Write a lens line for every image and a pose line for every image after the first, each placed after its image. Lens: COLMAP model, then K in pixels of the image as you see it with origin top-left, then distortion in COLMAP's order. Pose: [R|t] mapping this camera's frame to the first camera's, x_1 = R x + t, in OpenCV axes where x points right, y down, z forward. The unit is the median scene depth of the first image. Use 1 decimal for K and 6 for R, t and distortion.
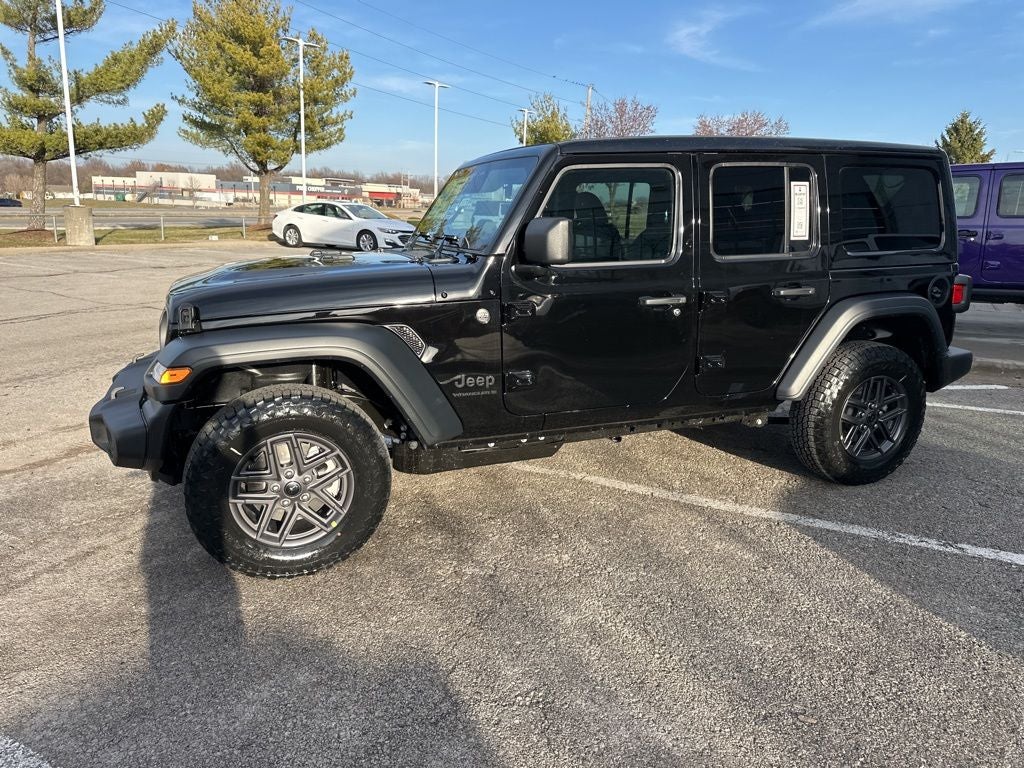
lens RADIAL K [[717.6, 0, 520.0], [0, 717.6, 386.3], [0, 0, 1]] dist [0.066903, -0.095067]
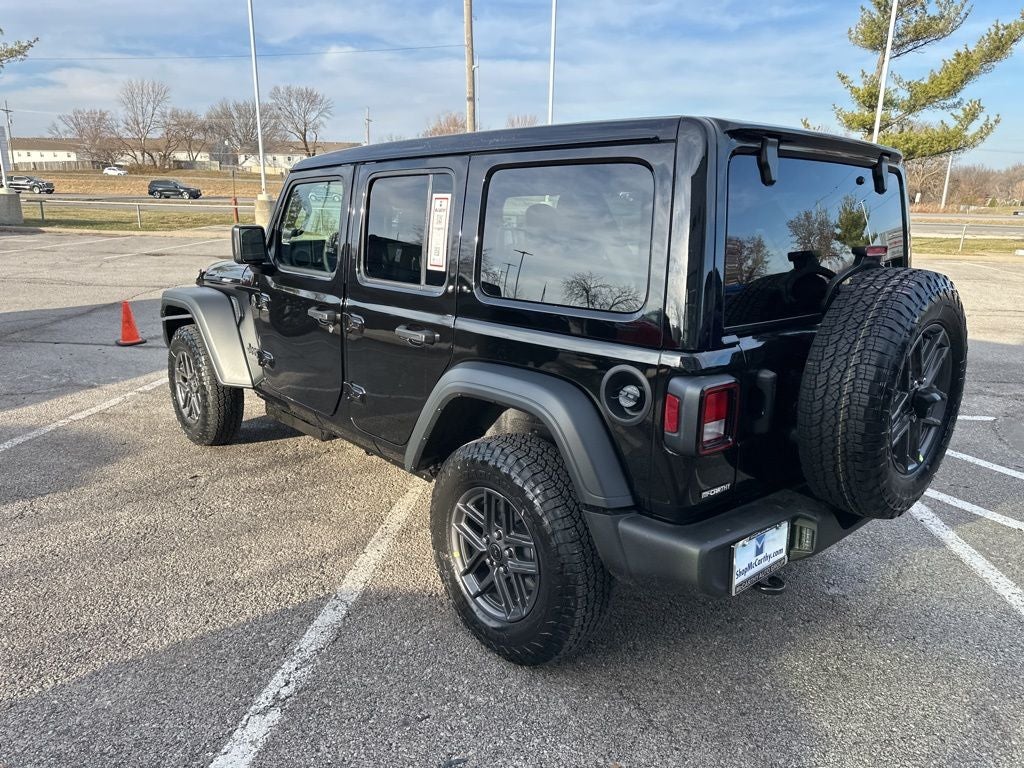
lens RADIAL K [[720.9, 0, 519.4], [0, 720.9, 383.7], [0, 0, 1]] dist [0.037887, -0.047011]
pose [[0.346427, 0.222300, -0.911357, 1.075763], [-0.235443, 0.961023, 0.144918, -0.207318], [0.908050, 0.164369, 0.385263, 0.768333]]
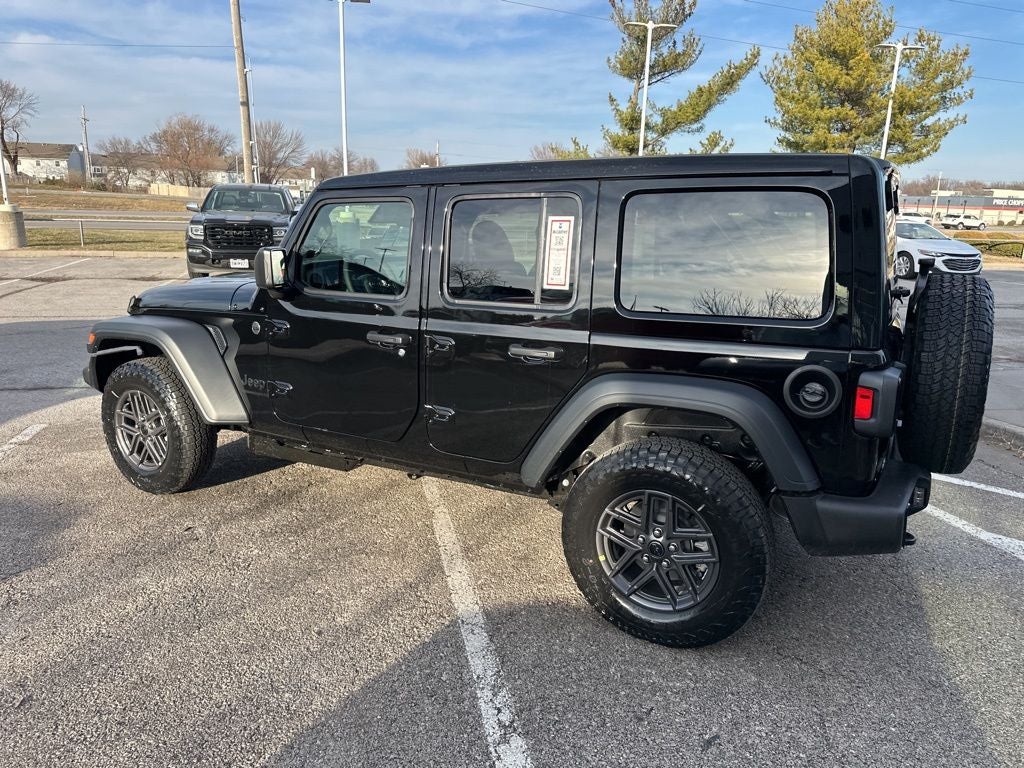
lens RADIAL K [[718.4, 0, 504.9], [0, 718.4, 385.6], [0, 0, 1]] dist [0.034863, -0.035876]
pose [[0.634663, 0.175312, -0.752641, 0.910892], [-0.190960, 0.979303, 0.067082, -0.134608], [0.748824, 0.101150, 0.655005, 0.434410]]
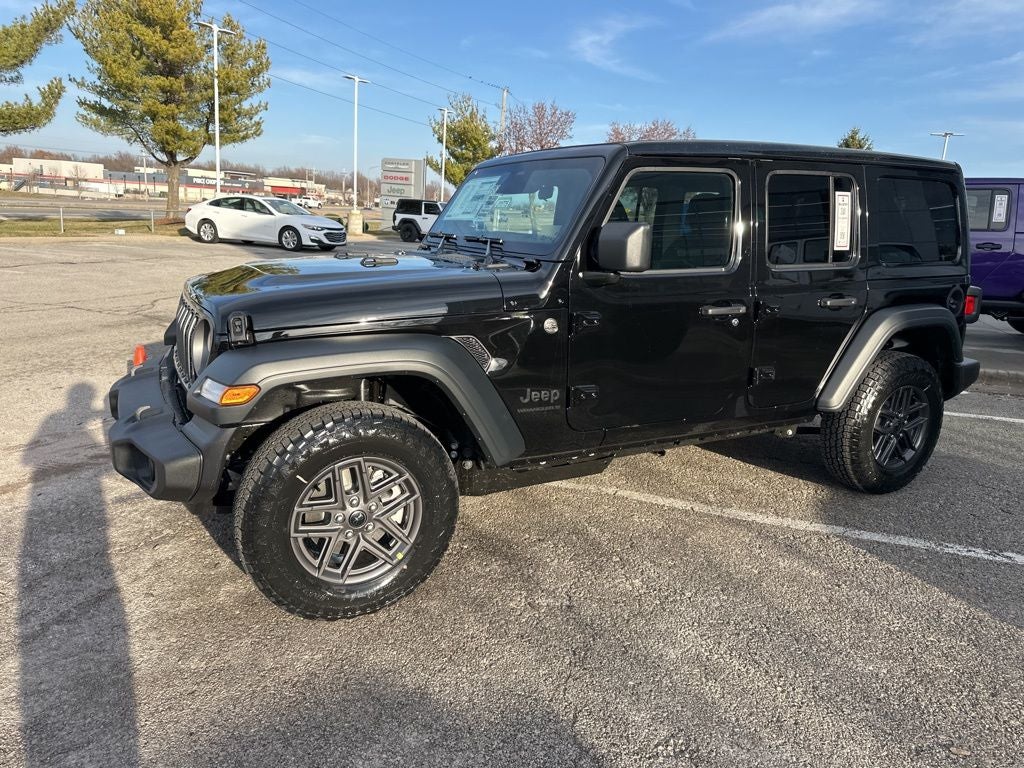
lens RADIAL K [[720.9, 0, 519.4], [0, 720.9, 383.7], [0, 0, 1]] dist [0.037887, -0.047011]
pose [[0.992188, -0.003807, 0.124690, -0.169545], [0.004425, 0.999979, -0.004675, -0.015133], [-0.124670, 0.005190, 0.992185, 0.064144]]
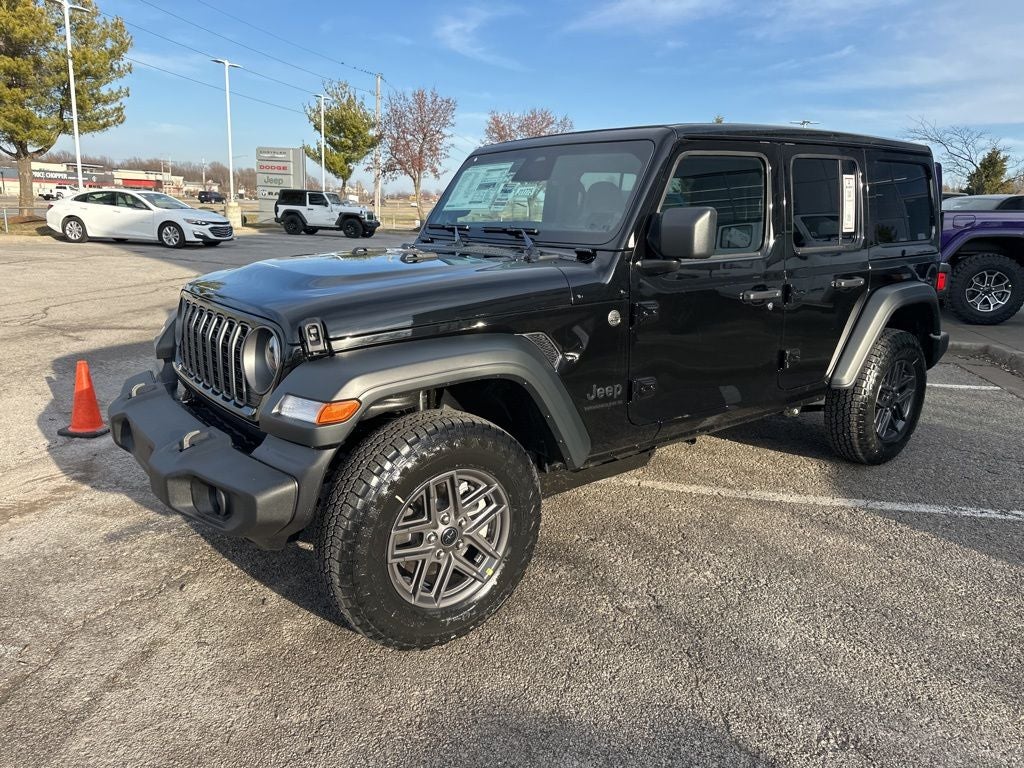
lens RADIAL K [[720.9, 0, 519.4], [0, 720.9, 383.7], [0, 0, 1]] dist [0.037887, -0.047011]
pose [[0.958179, -0.062694, 0.279216, -0.342530], [0.060983, 0.998029, 0.014823, -0.029850], [-0.279595, 0.002825, 0.960114, 0.138319]]
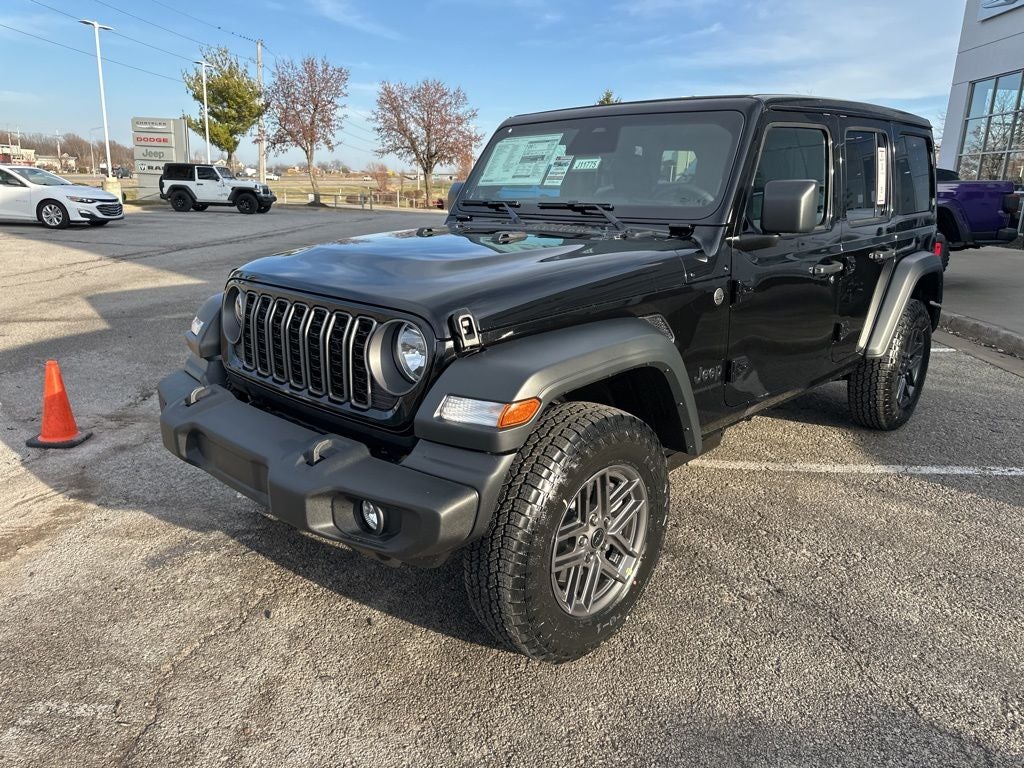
lens RADIAL K [[720.4, 0, 519.5], [0, 720.4, 378.7], [0, 0, 1]] dist [0.035263, -0.042593]
pose [[0.904531, -0.112042, 0.411424, -0.514784], [0.098594, 0.993670, 0.053841, -0.057251], [-0.414852, -0.008137, 0.909852, 0.251938]]
